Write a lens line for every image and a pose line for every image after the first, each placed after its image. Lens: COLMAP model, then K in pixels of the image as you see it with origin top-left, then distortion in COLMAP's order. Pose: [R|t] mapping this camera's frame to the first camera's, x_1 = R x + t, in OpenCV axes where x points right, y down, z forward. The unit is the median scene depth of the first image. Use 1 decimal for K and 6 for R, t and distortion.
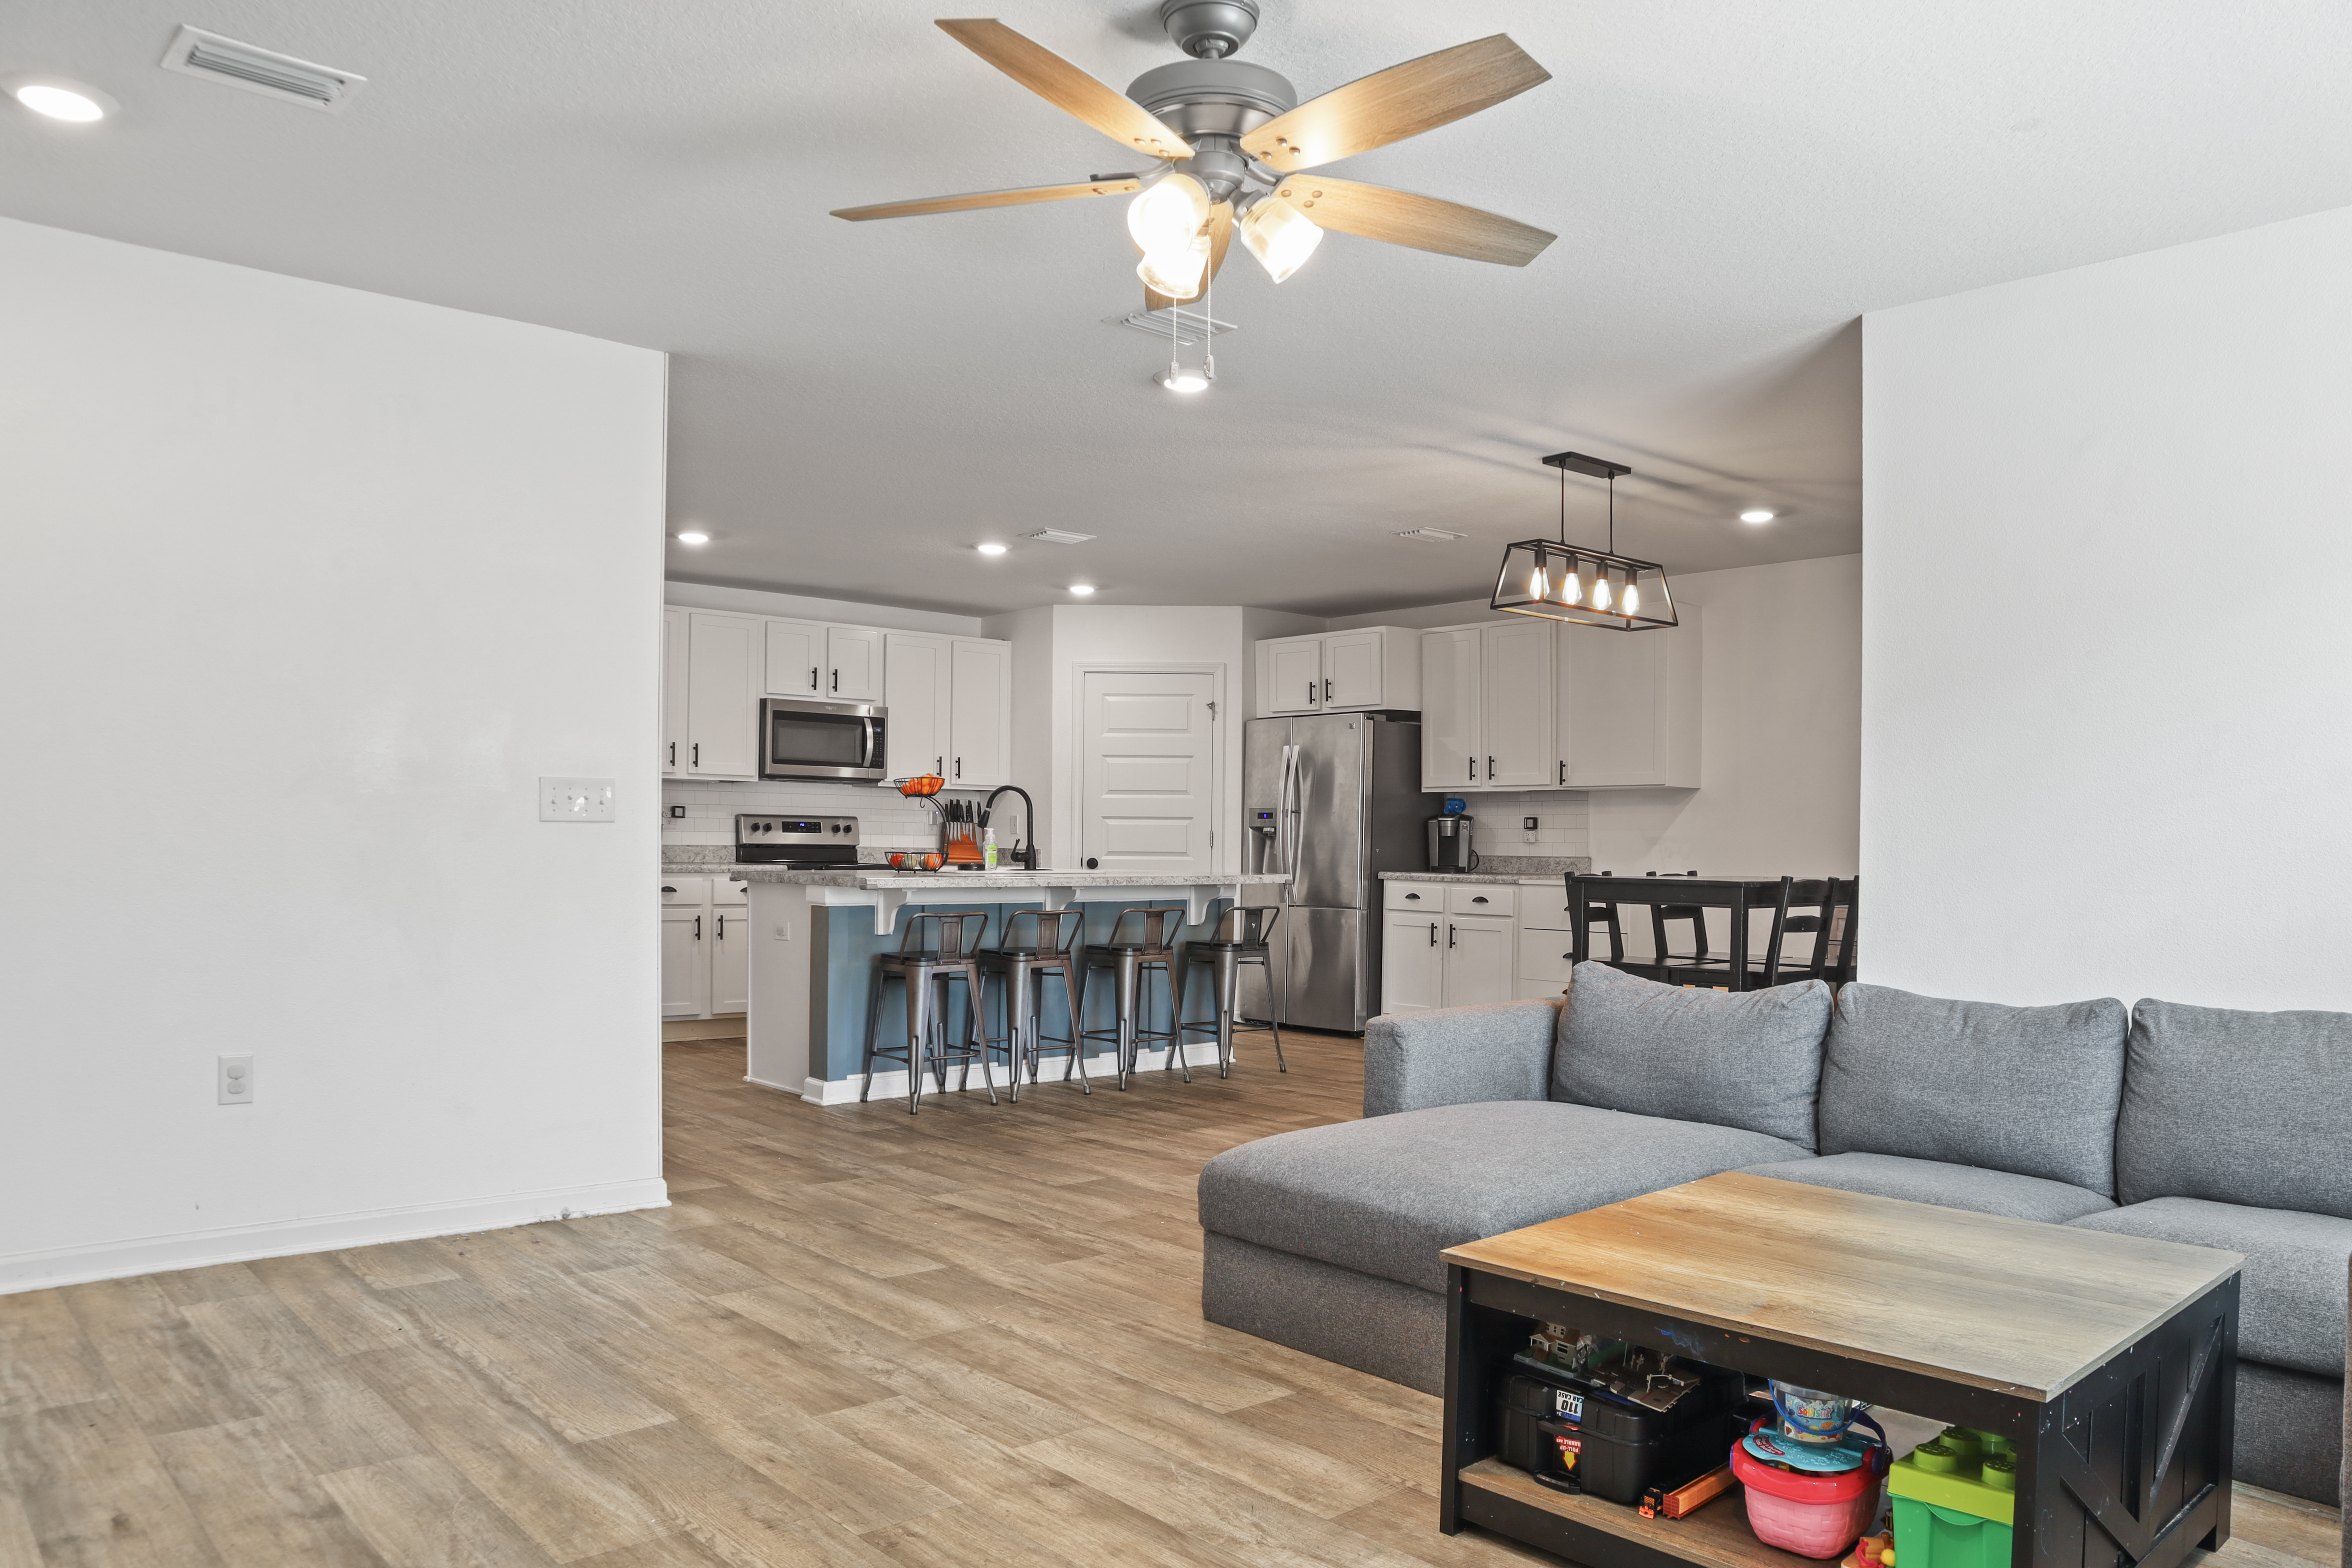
lens RADIAL K [[1655.4, 0, 1178.1], [0, 1655.4, 816.1], [0, 0, 1]] dist [-0.126241, 0.078286]
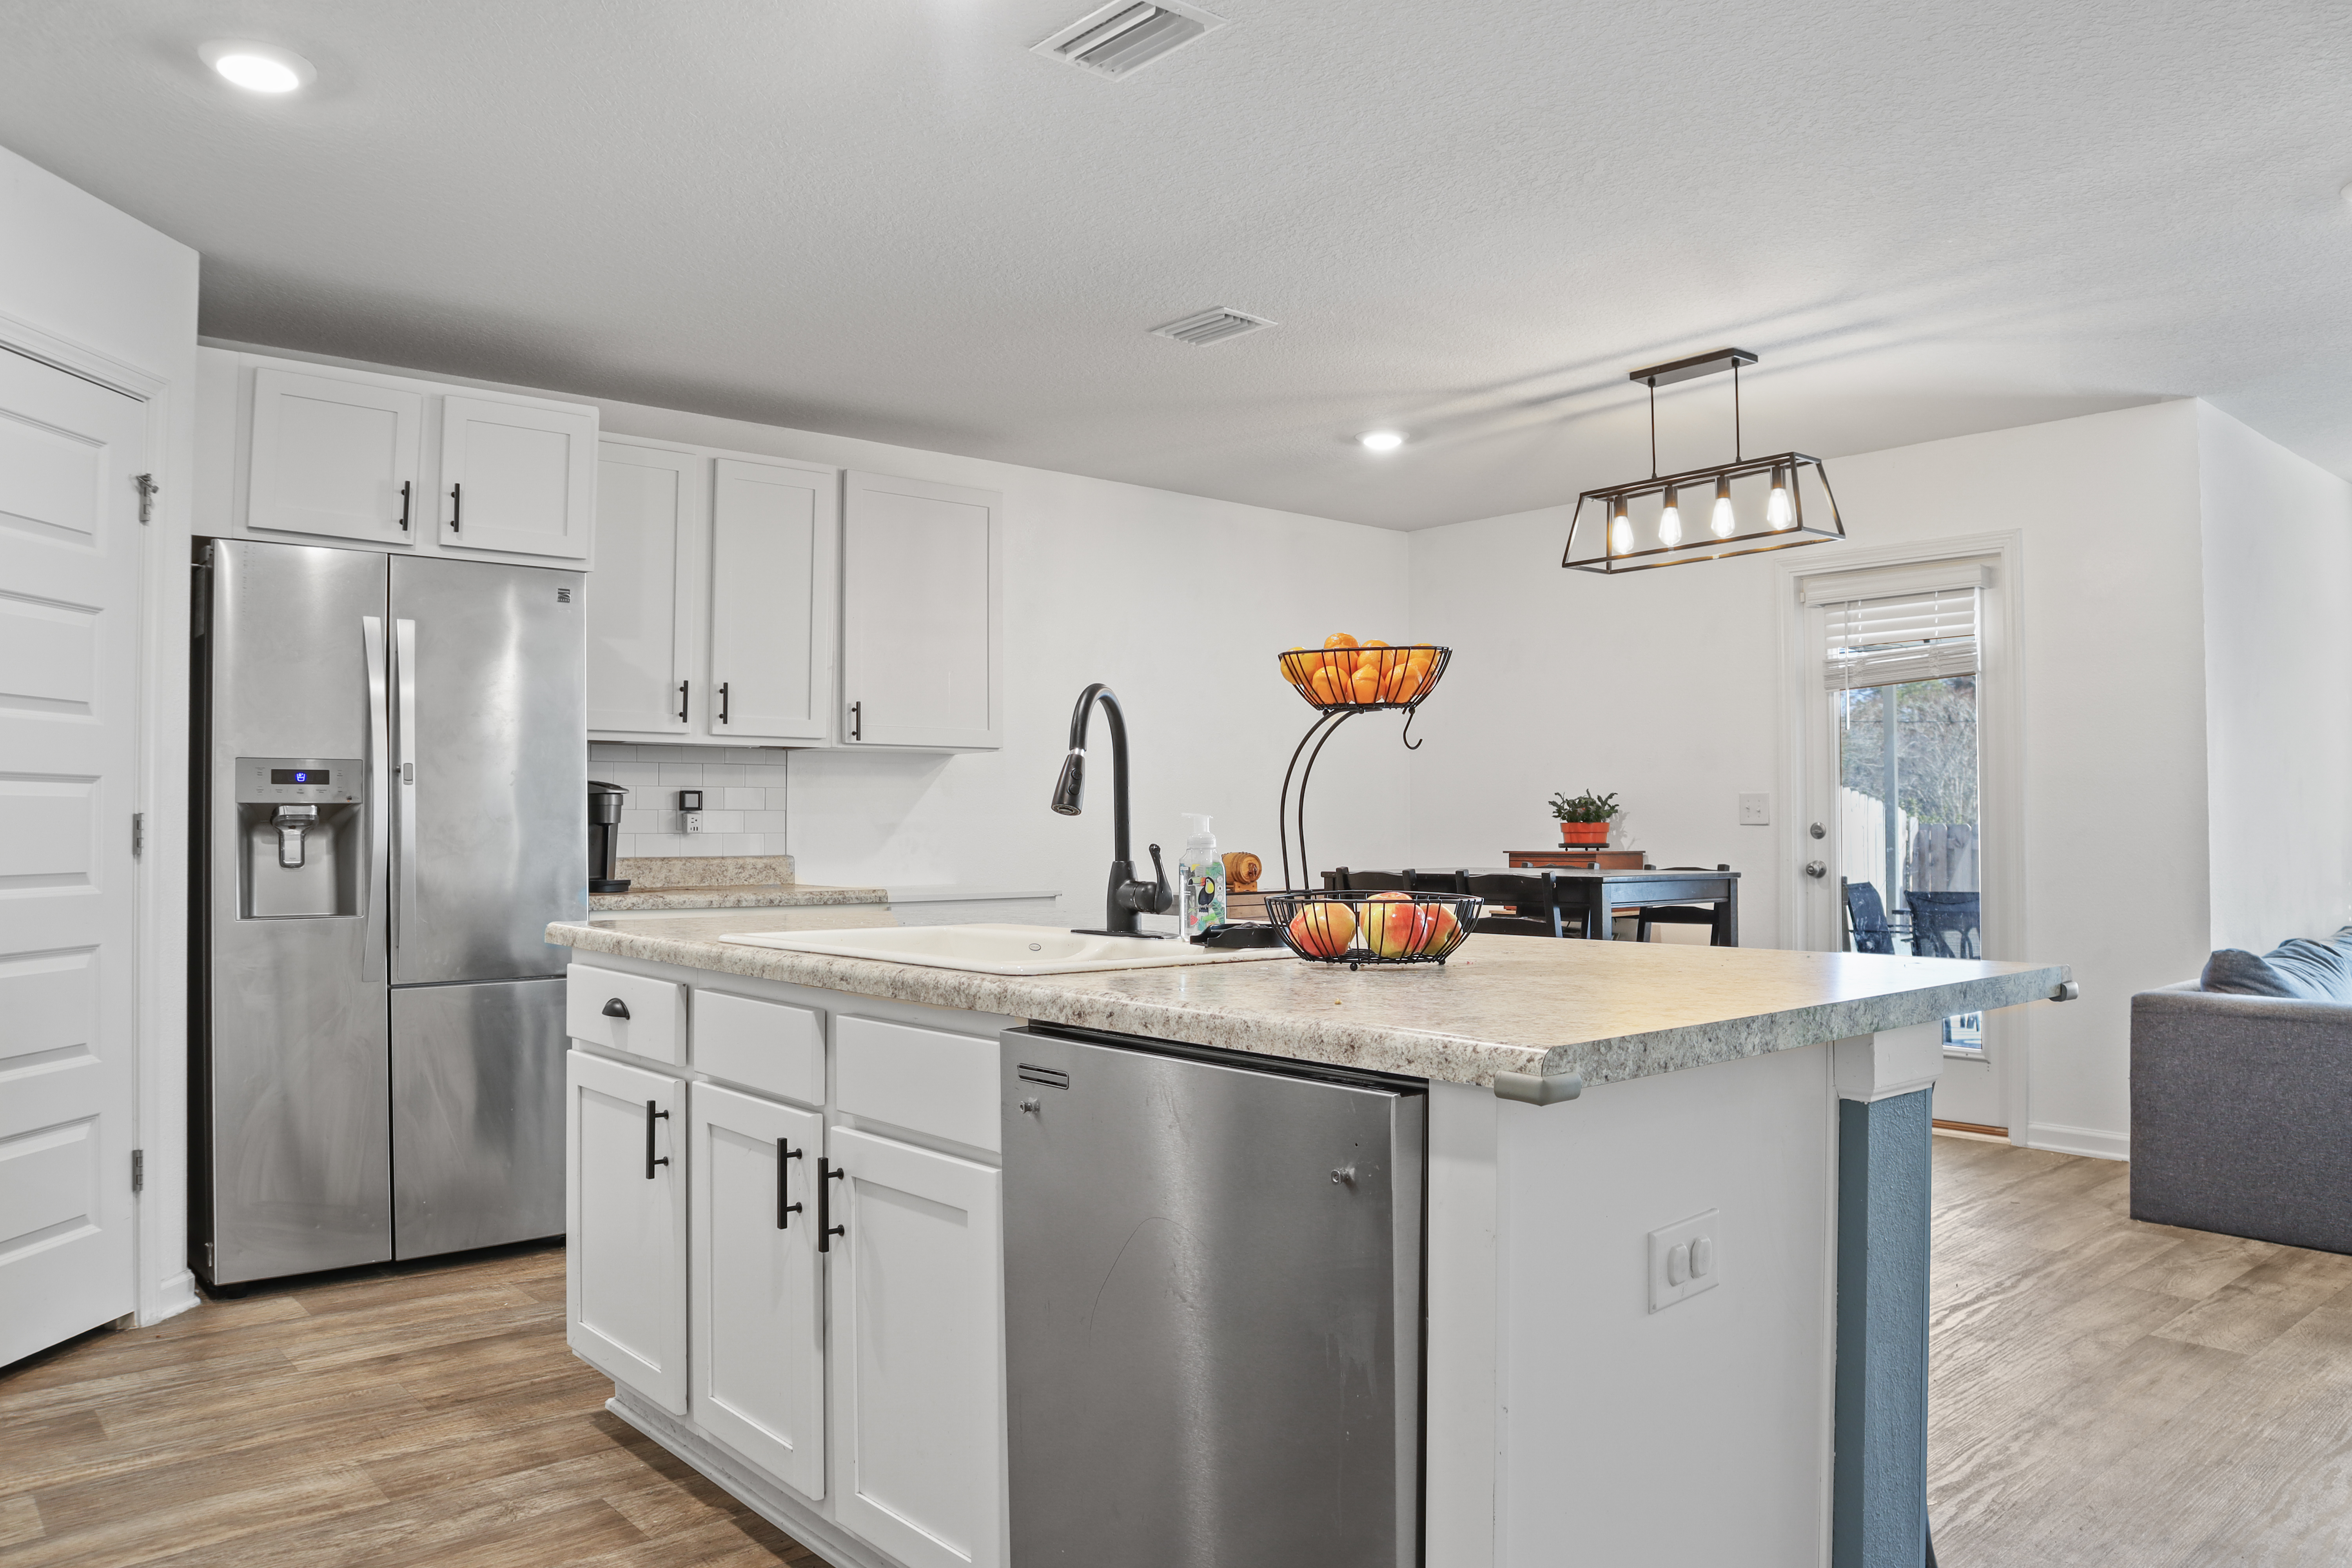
lens RADIAL K [[1655.4, 0, 1176.6], [0, 1655.4, 795.2], [0, 0, 1]] dist [-0.126241, 0.078286]
pose [[0.011569, 0.008944, 0.999893, -0.784983], [-0.011310, 0.999897, -0.008813, 0.011969], [-0.999869, -0.011207, 0.011669, 1.778019]]
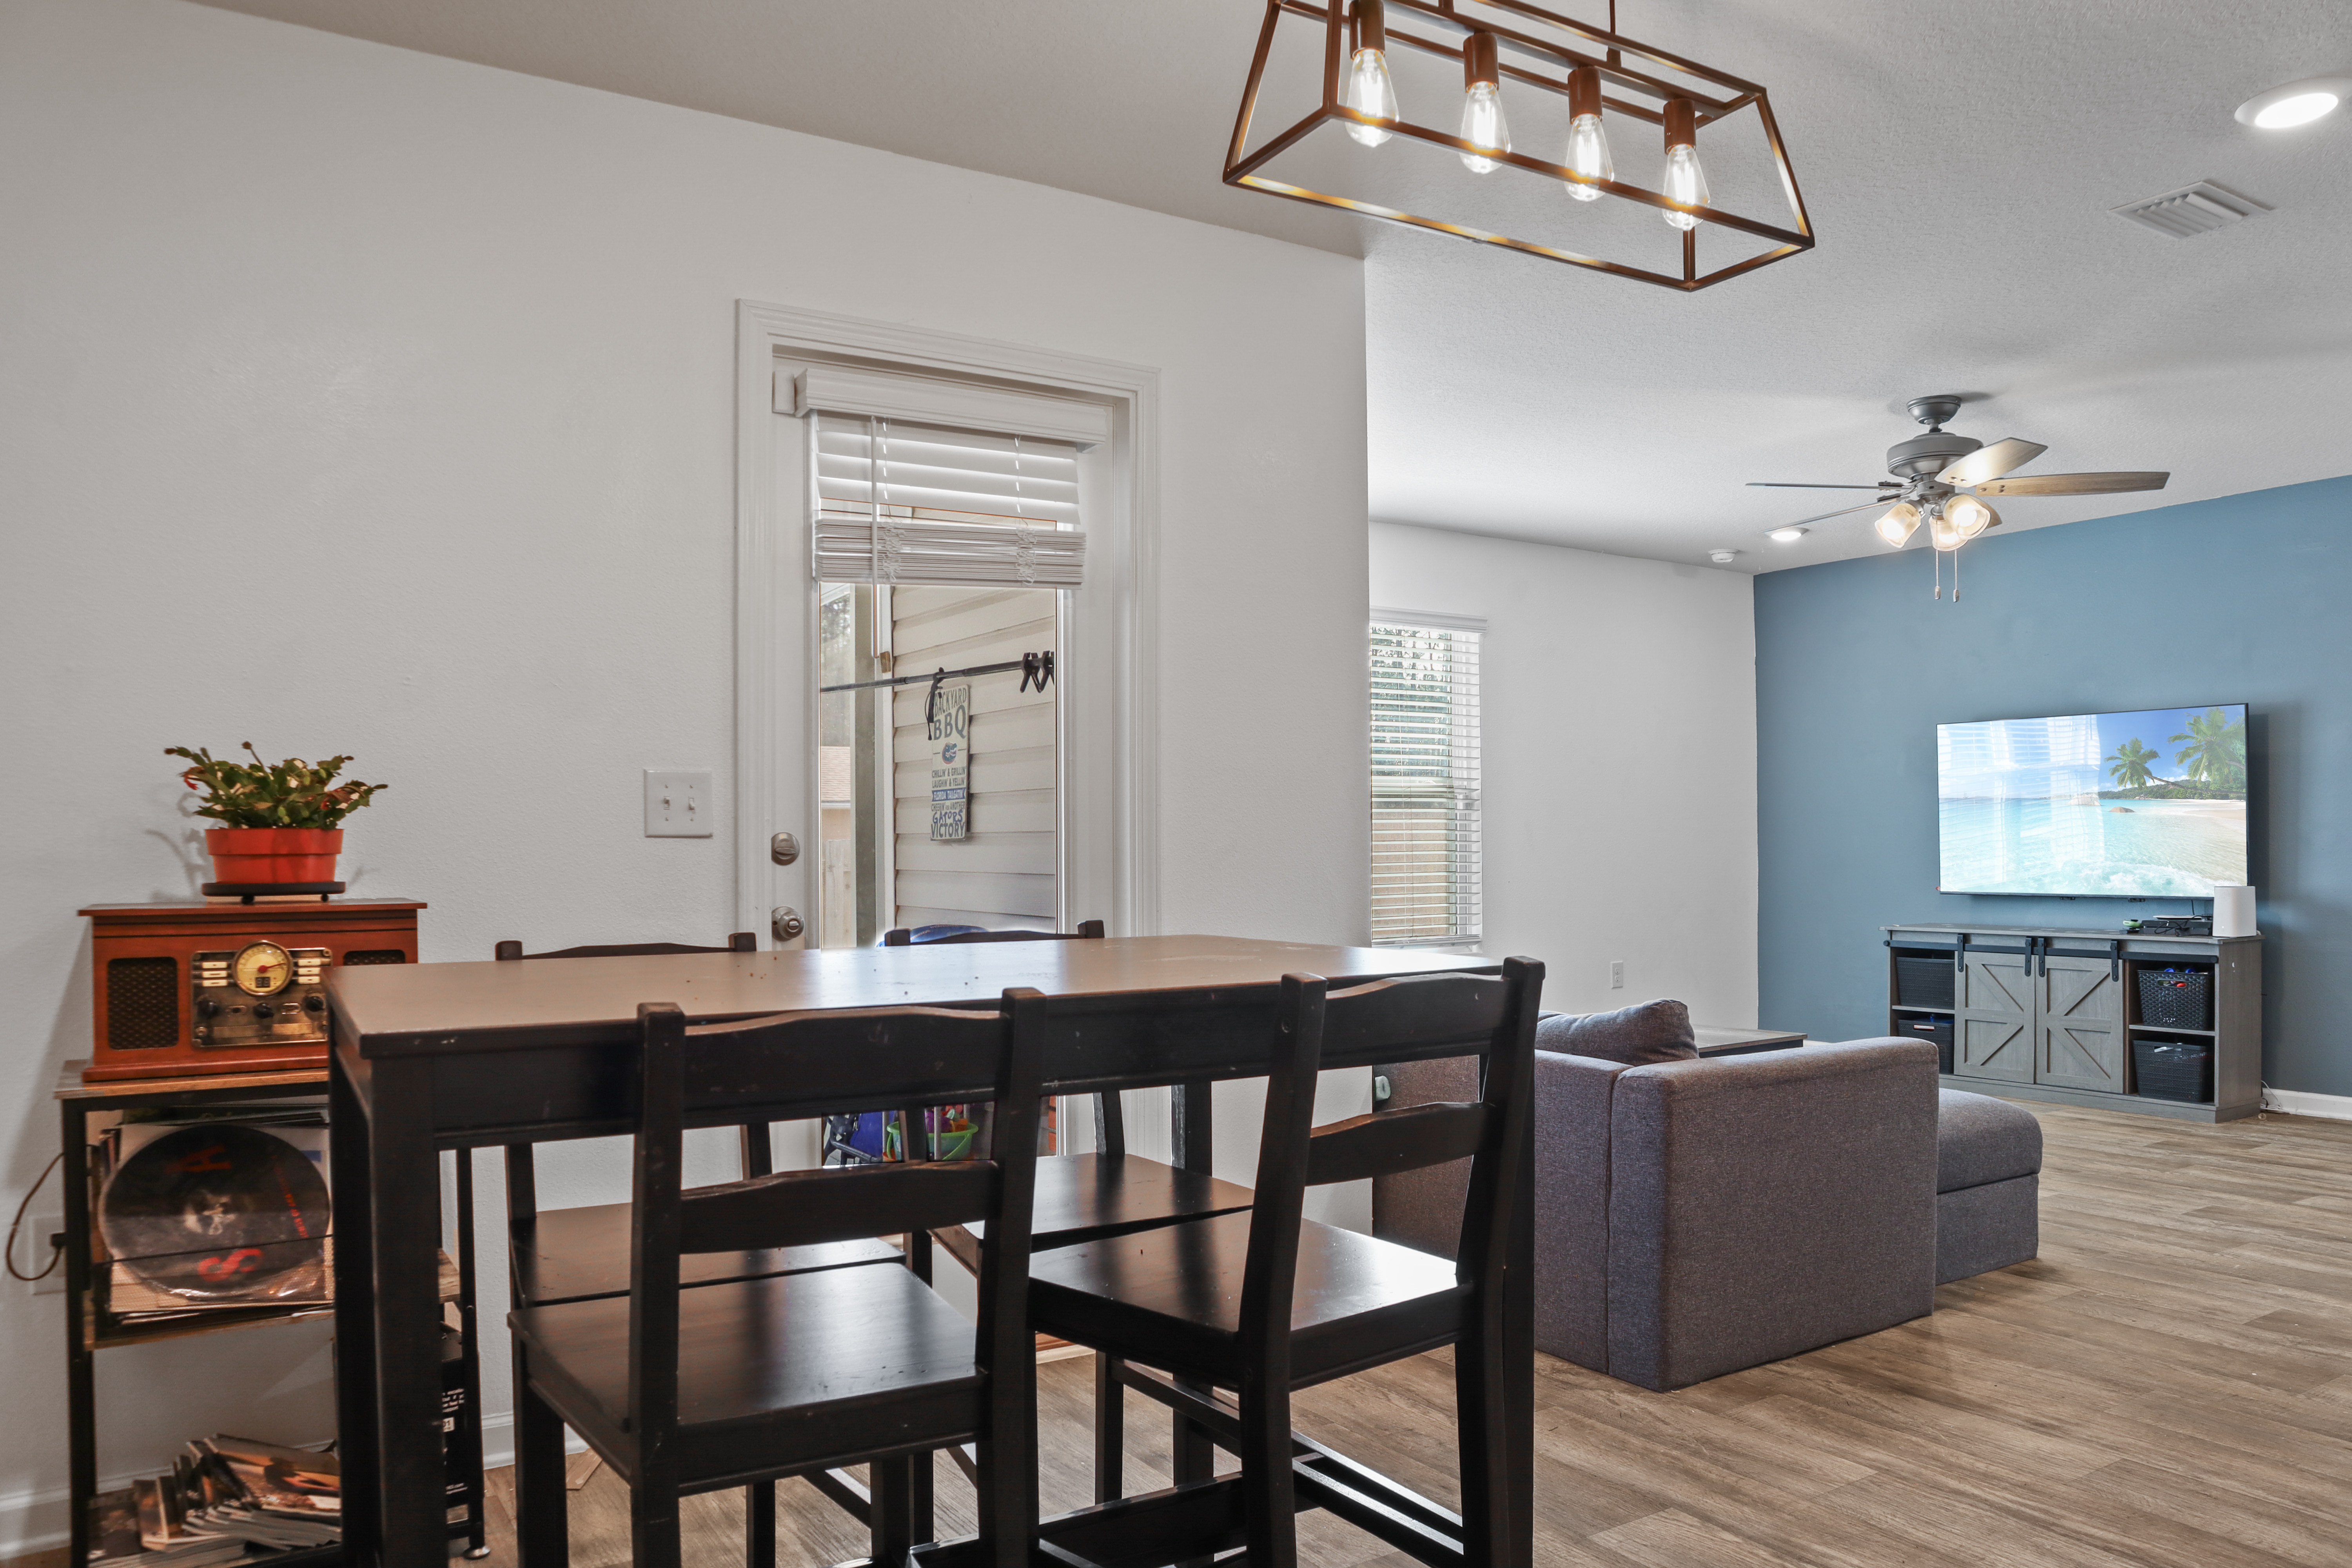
lens RADIAL K [[1655.4, 0, 1191.8], [0, 1655.4, 835.0], [0, 0, 1]] dist [-0.126241, 0.078286]
pose [[-0.987784, -0.005179, 0.155745, 0.373241], [-0.007850, 0.999832, -0.016540, 0.029340], [-0.155633, -0.017561, -0.987659, 1.938728]]
